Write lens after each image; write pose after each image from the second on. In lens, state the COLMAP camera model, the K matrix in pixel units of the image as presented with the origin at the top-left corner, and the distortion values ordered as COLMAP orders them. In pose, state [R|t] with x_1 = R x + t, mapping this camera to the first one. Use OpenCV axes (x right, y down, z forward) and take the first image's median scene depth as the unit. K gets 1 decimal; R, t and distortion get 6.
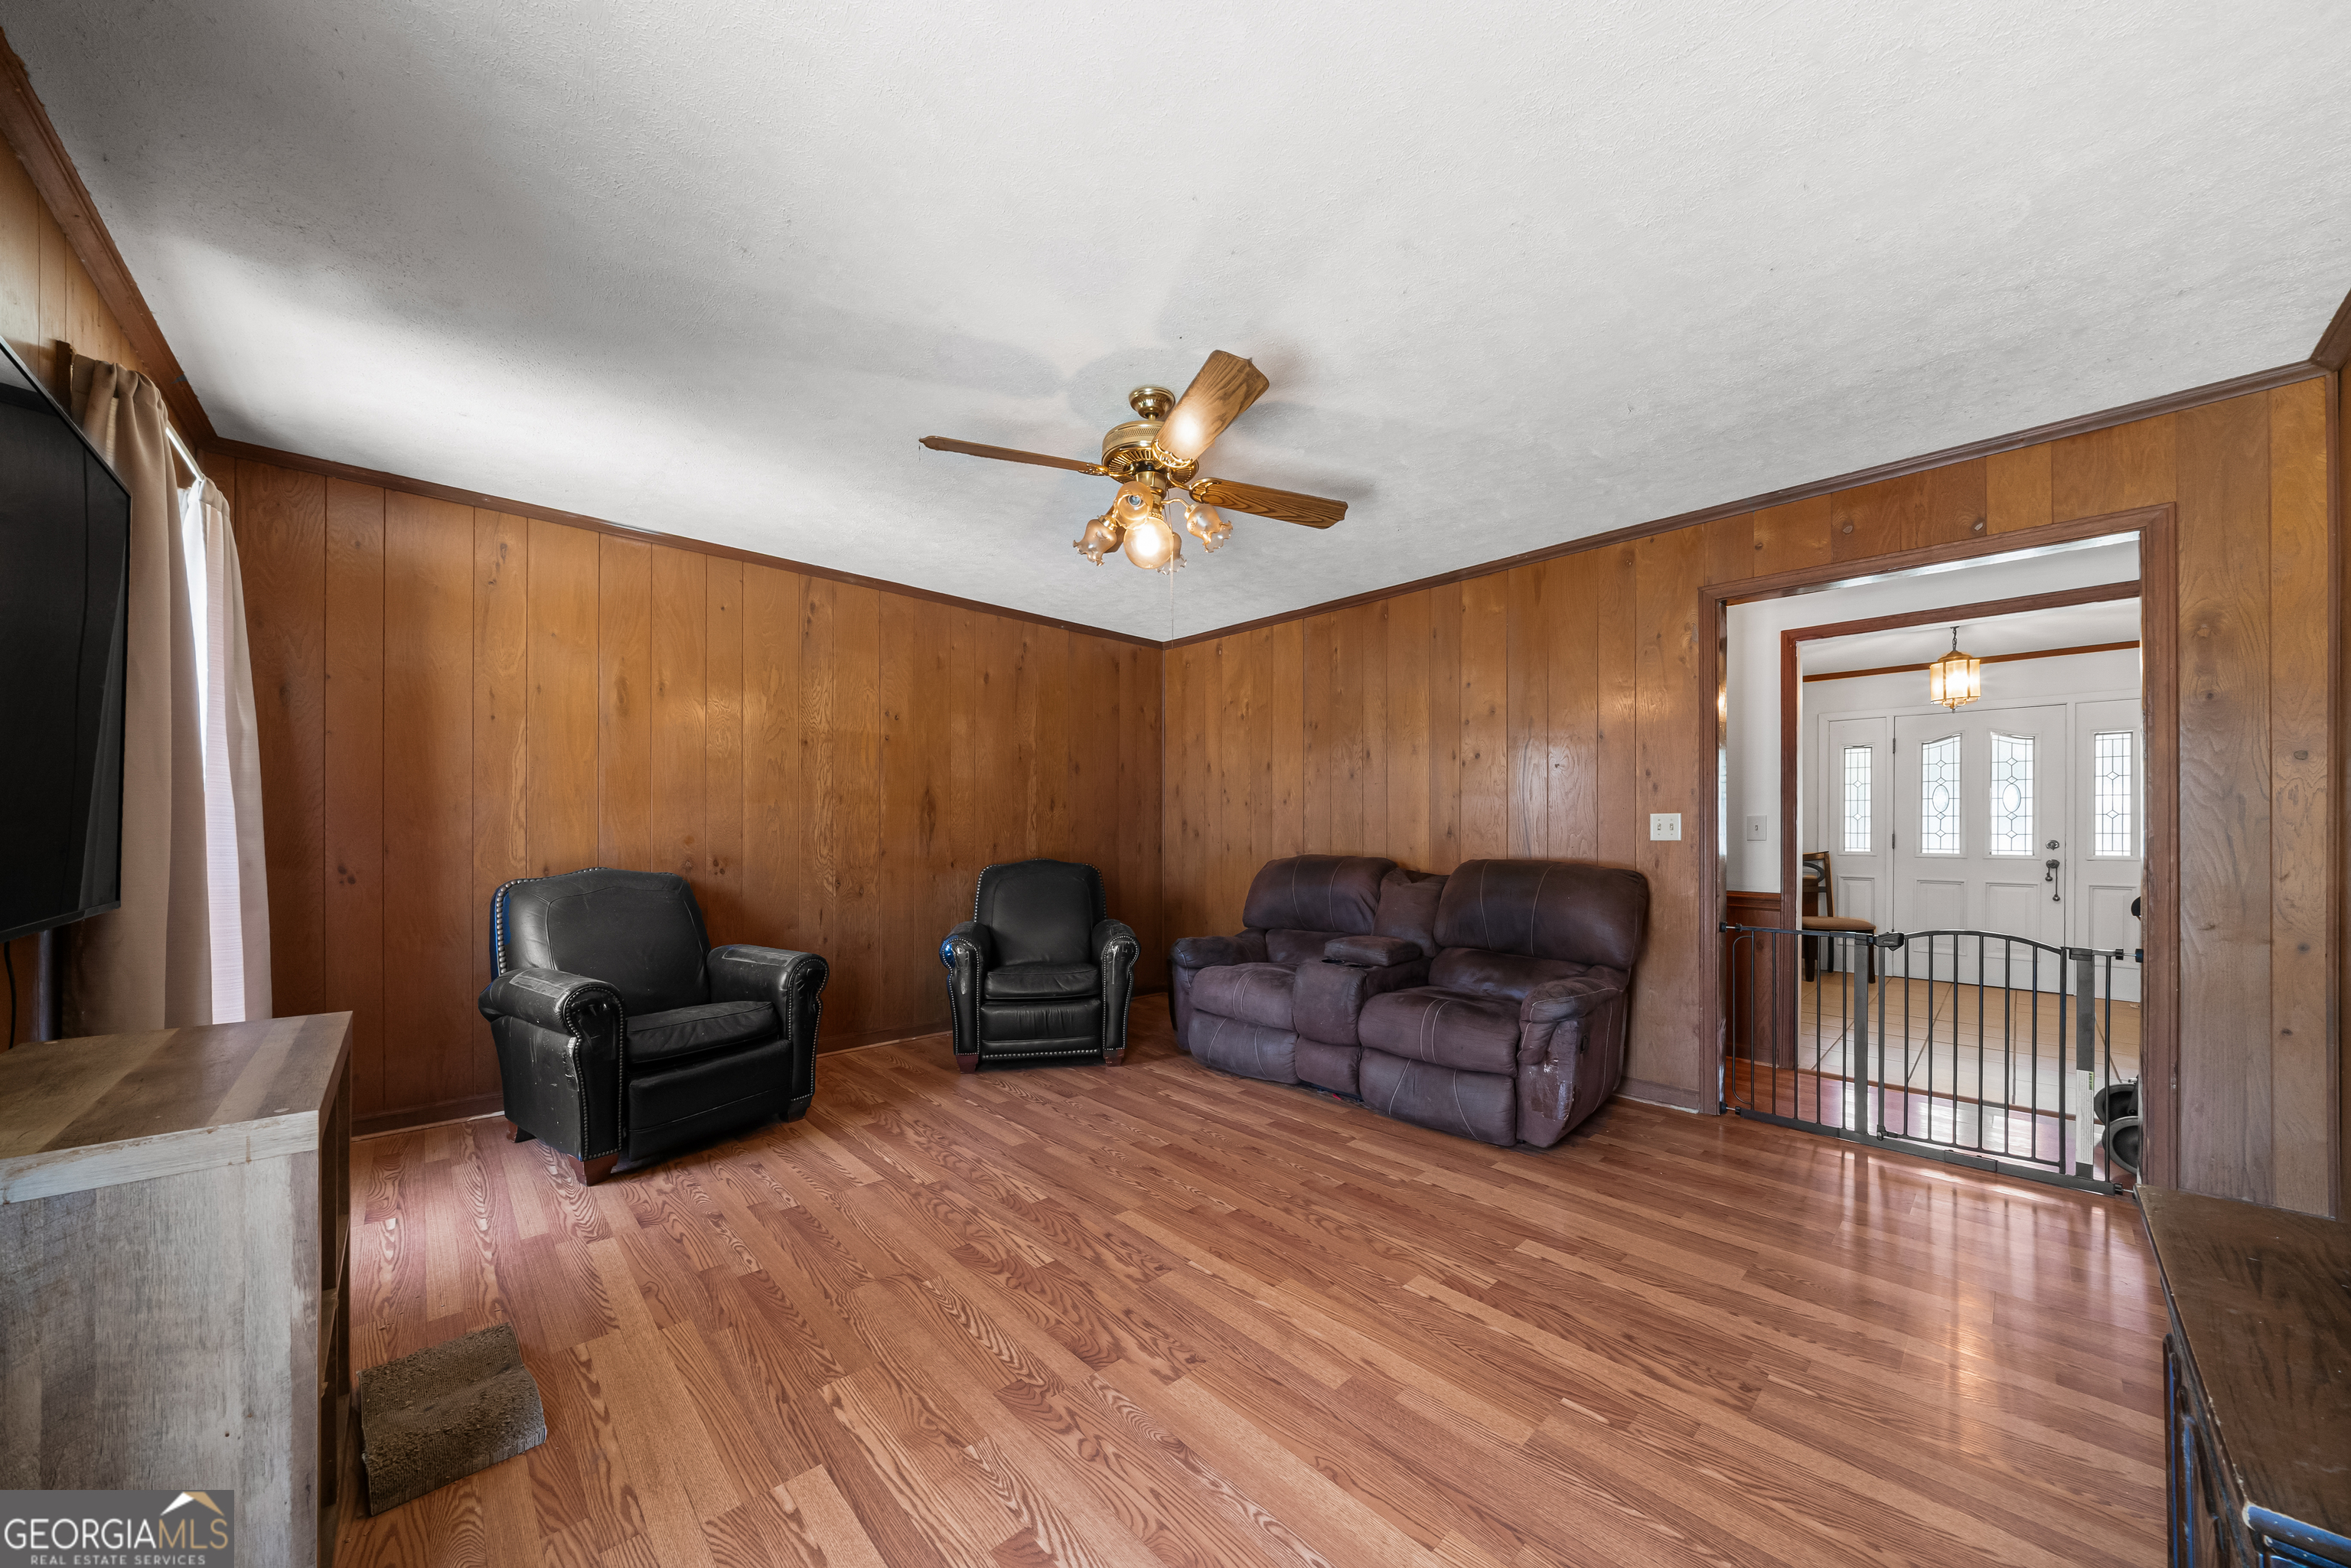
lens RADIAL K [[815.5, 0, 1182.8], [0, 815.5, 832.0], [0, 0, 1]] dist [-0.007056, 0.000823]
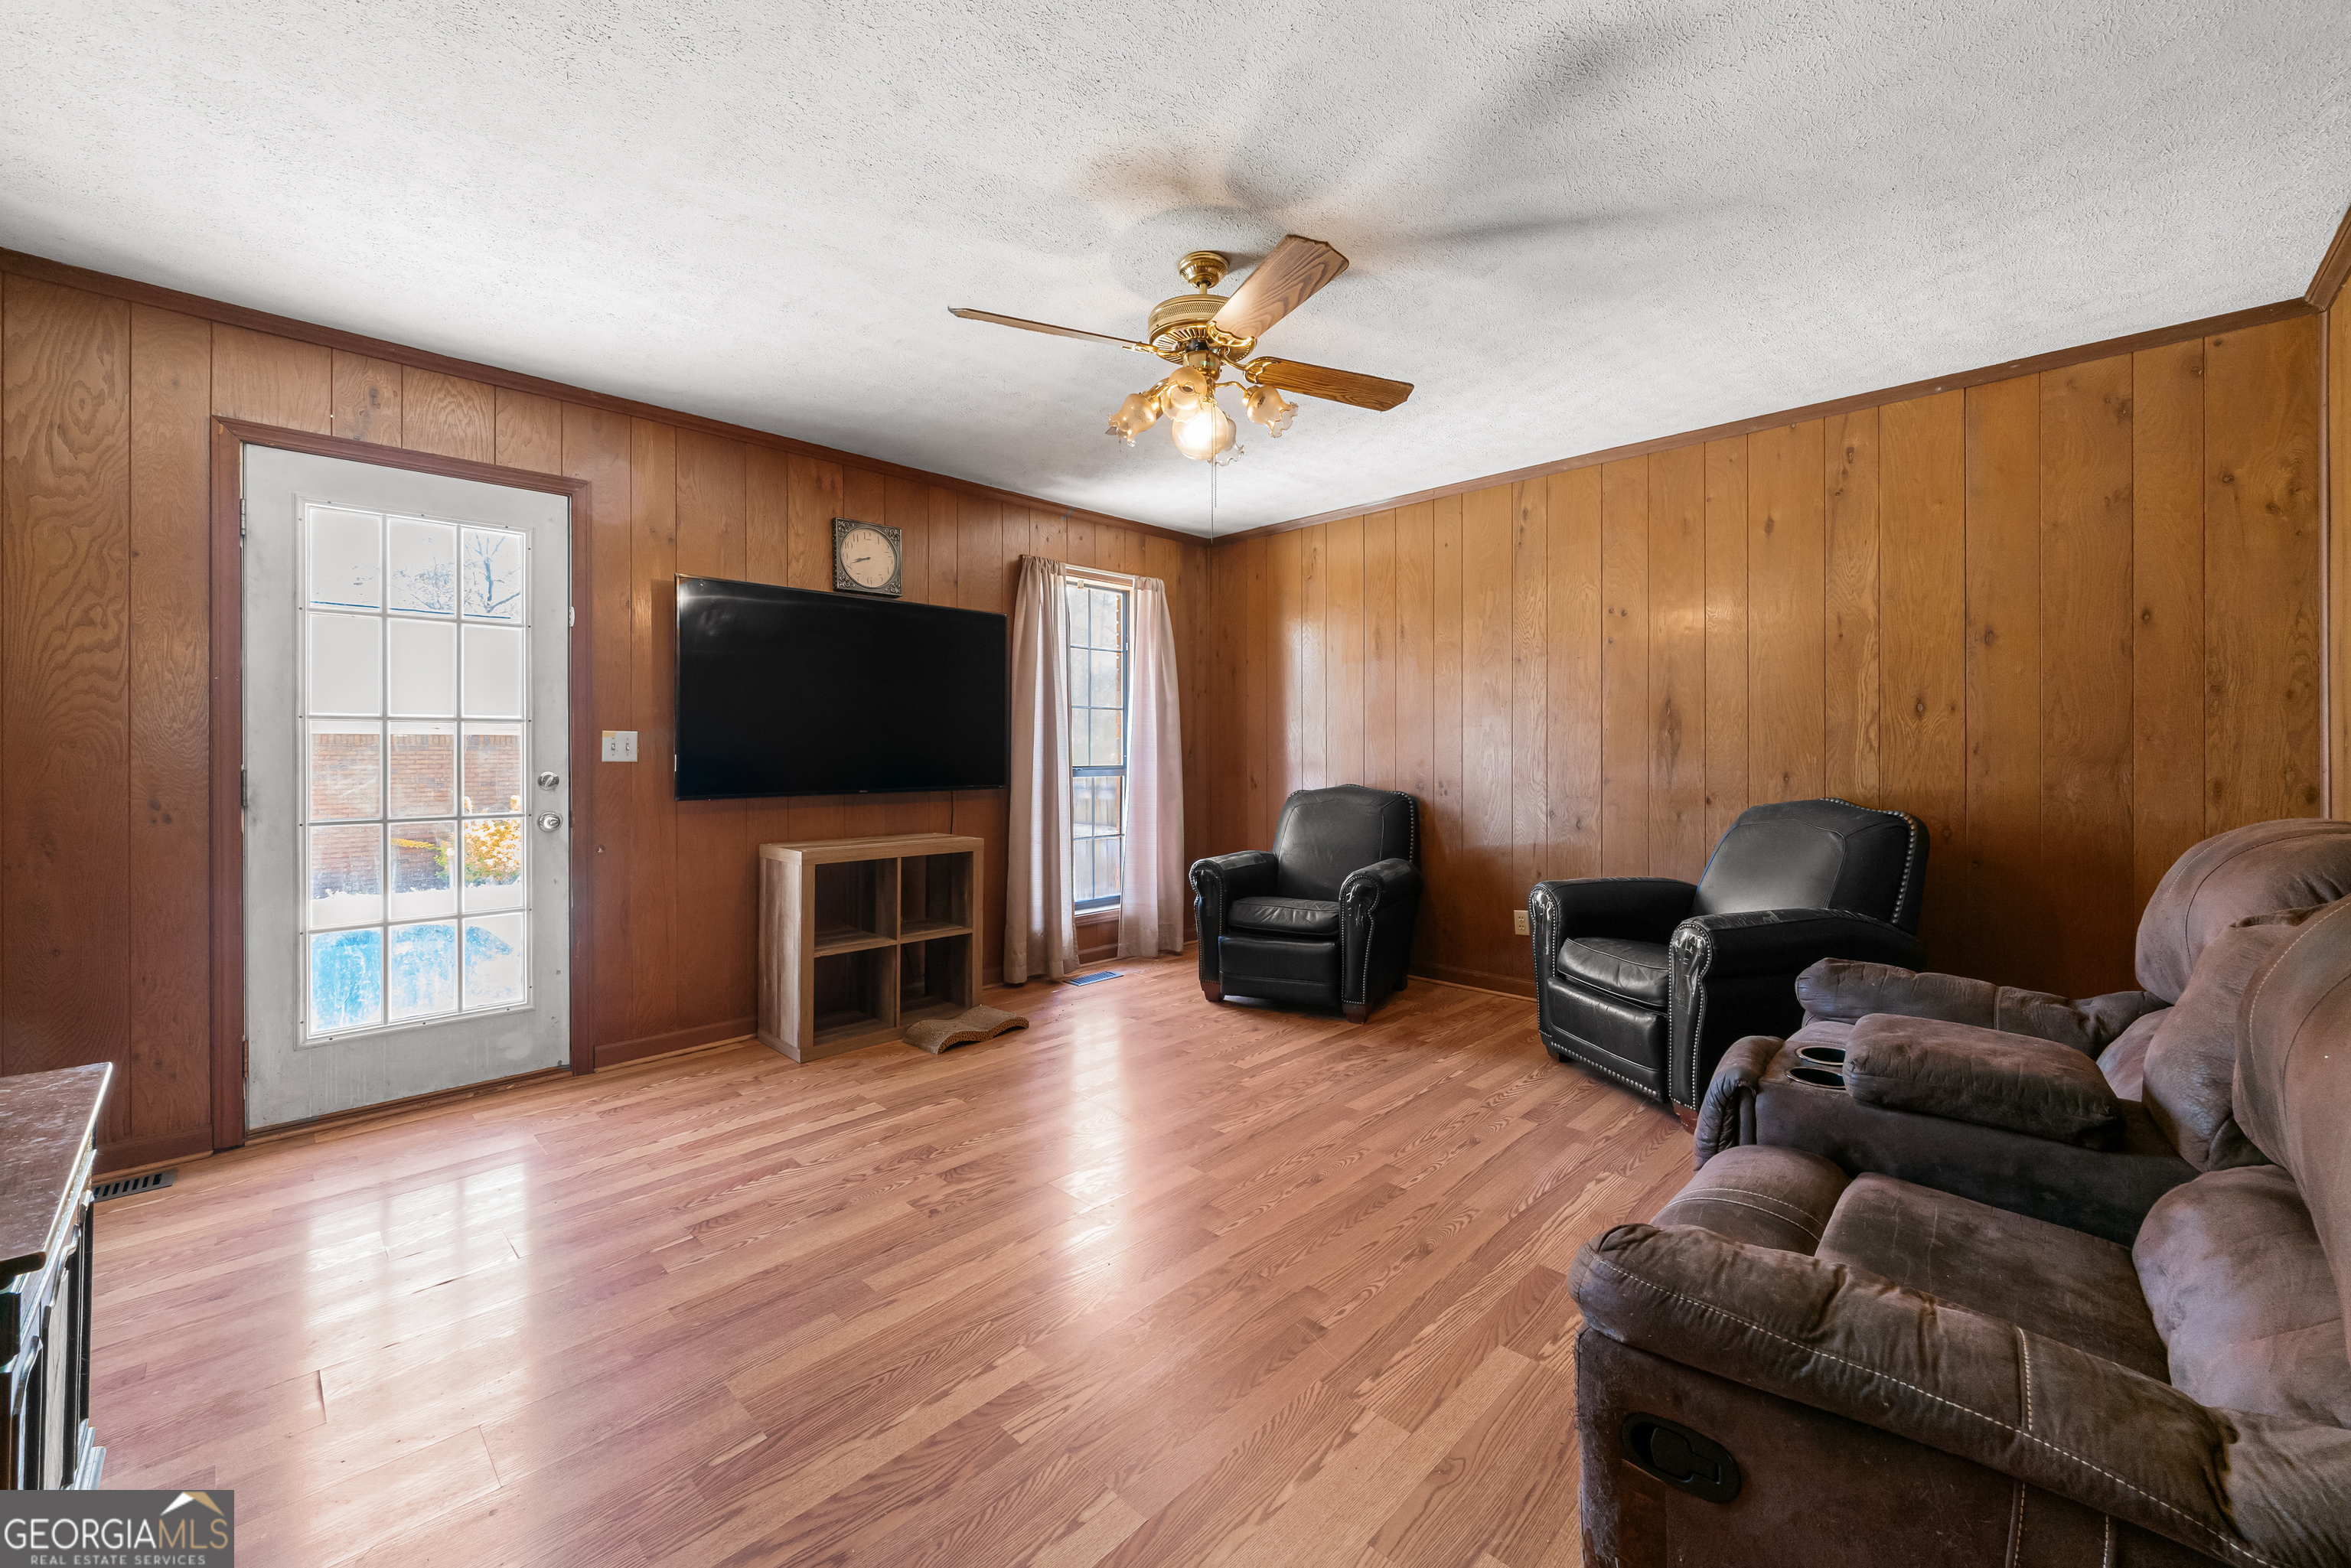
lens RADIAL K [[926.6, 0, 1180.1], [0, 926.6, 748.2], [0, 0, 1]] dist [-0.003070, -0.000066]
pose [[0.035799, -0.009403, -0.999315, 0.838697], [0.000312, 0.999956, -0.009397, 0.002166], [0.999359, 0.000024, 0.035801, 0.812959]]
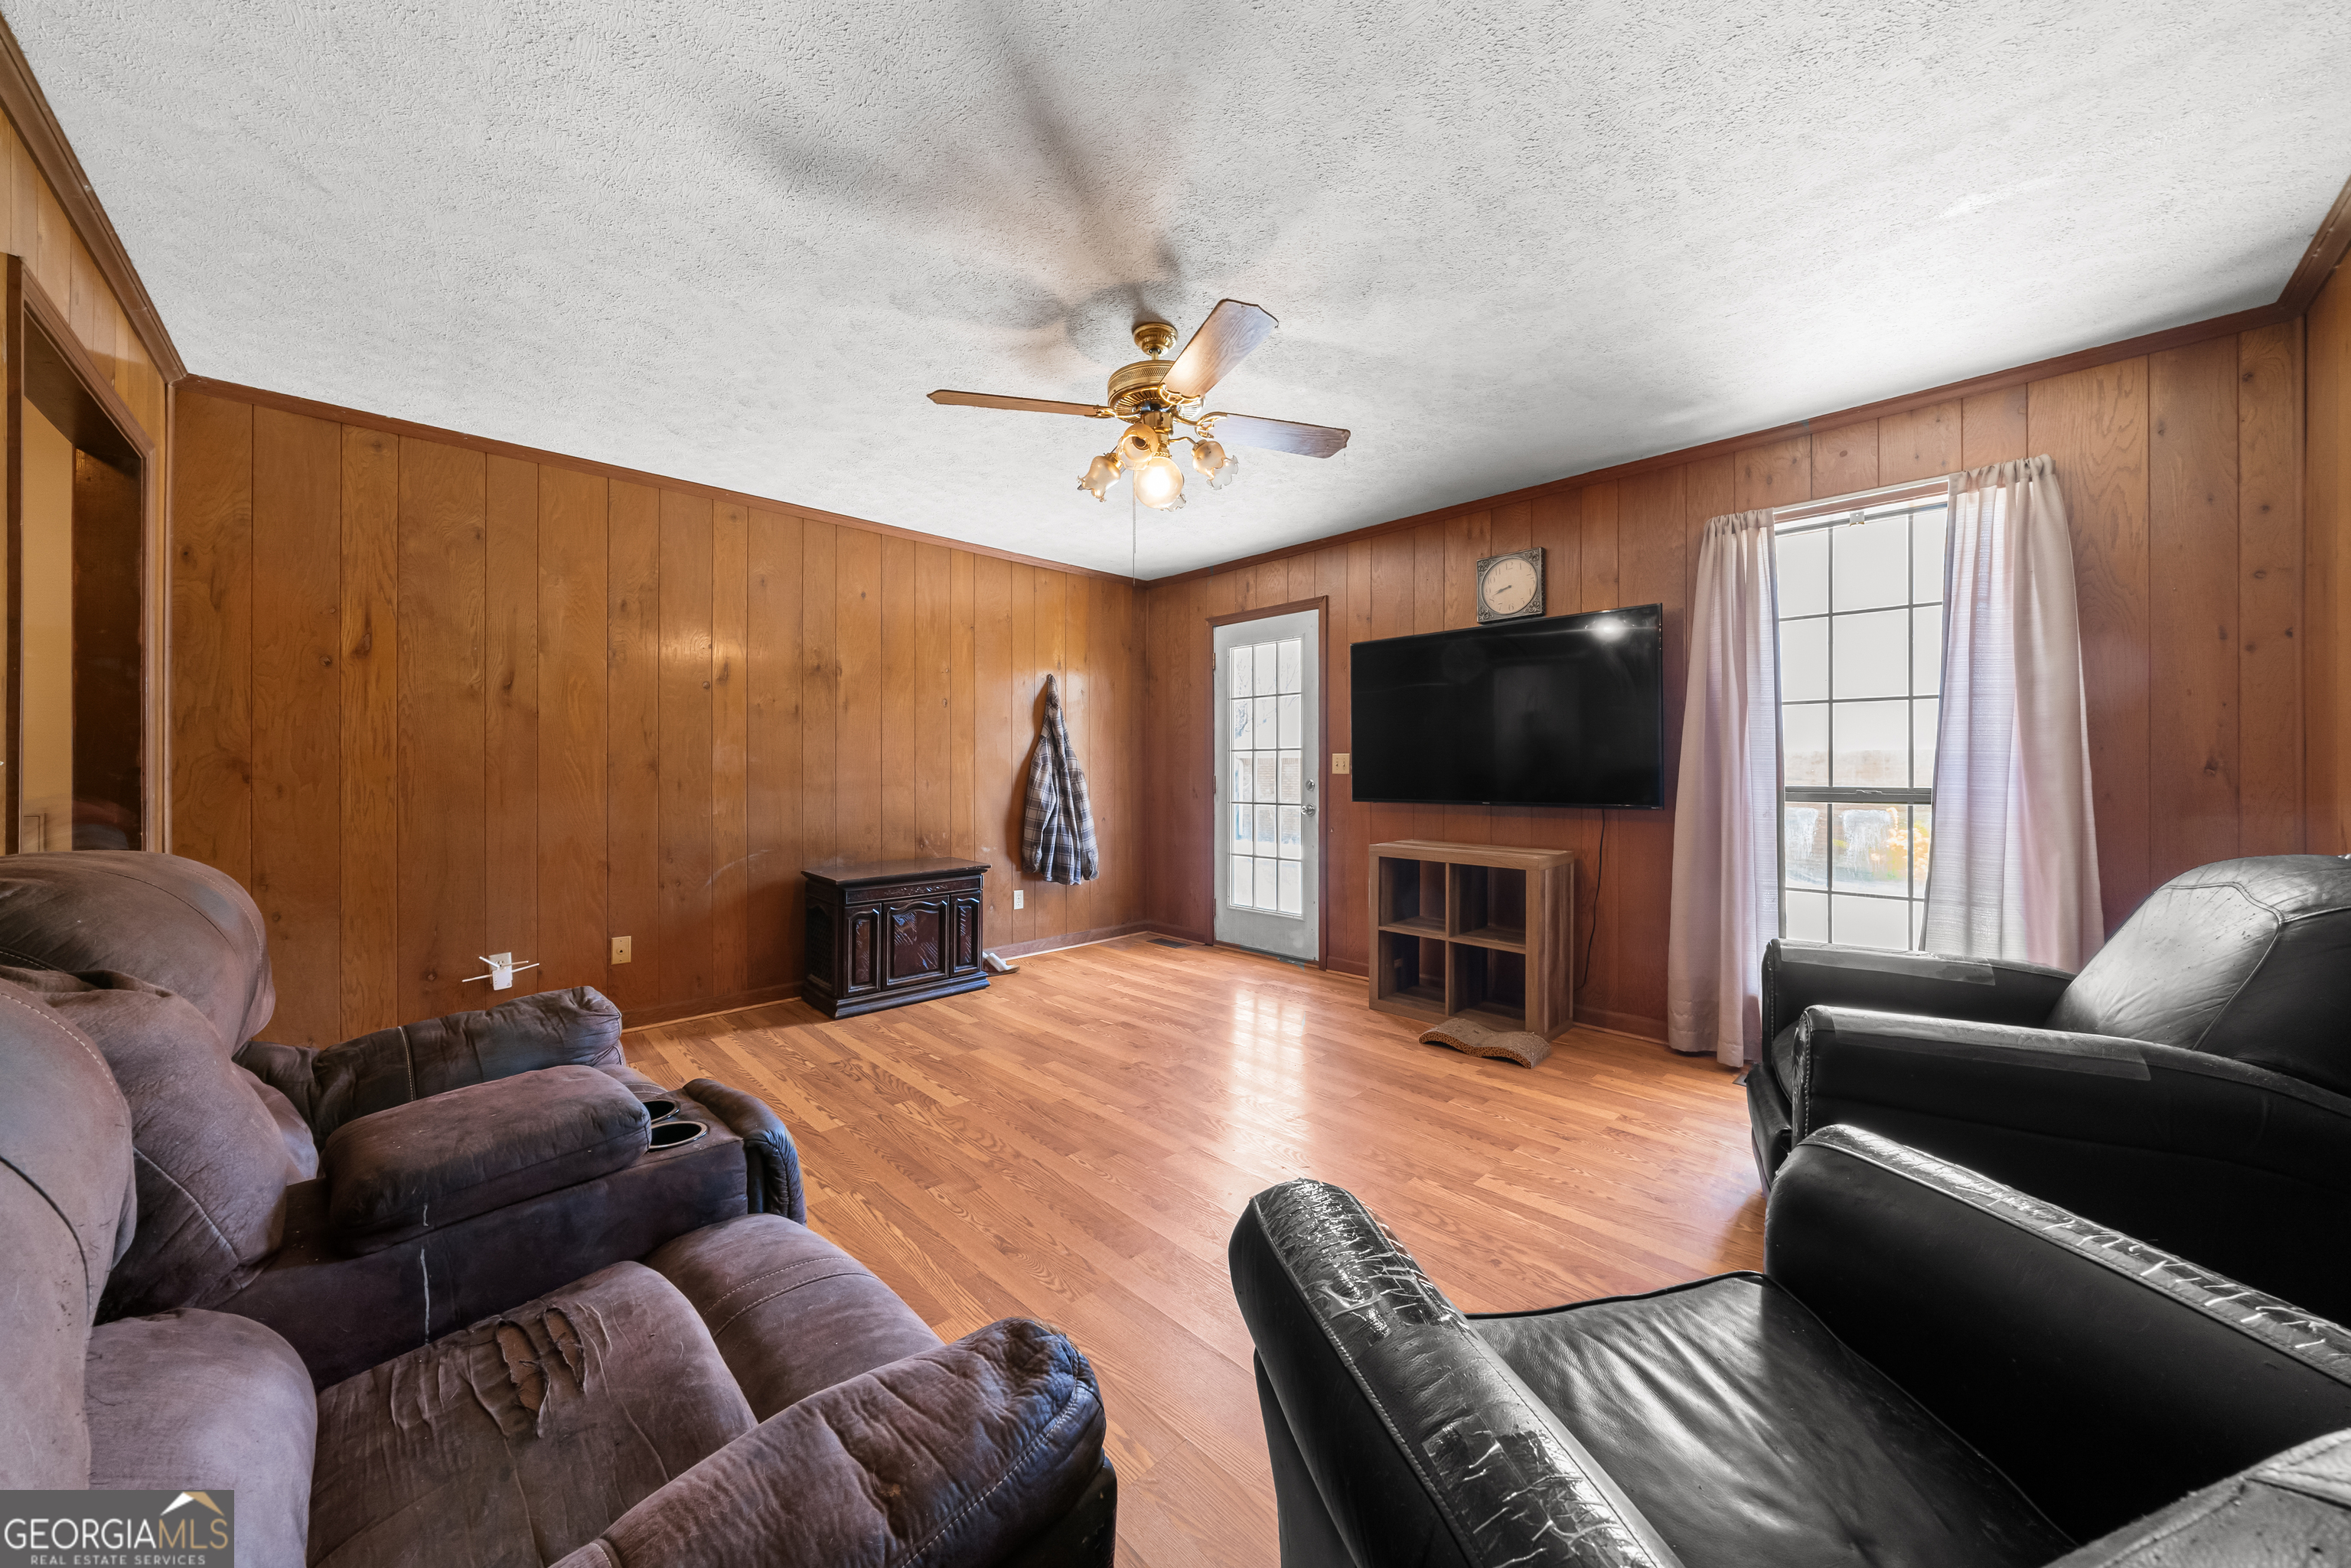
lens RADIAL K [[815.5, 0, 1177.1], [0, 815.5, 770.5], [0, 0, 1]] dist [-0.007056, 0.000823]
pose [[-0.999967, -0.001666, -0.007930, -0.050365], [-0.001711, 0.999982, 0.005668, -0.007064], [0.007921, 0.005681, -0.999952, 1.730391]]
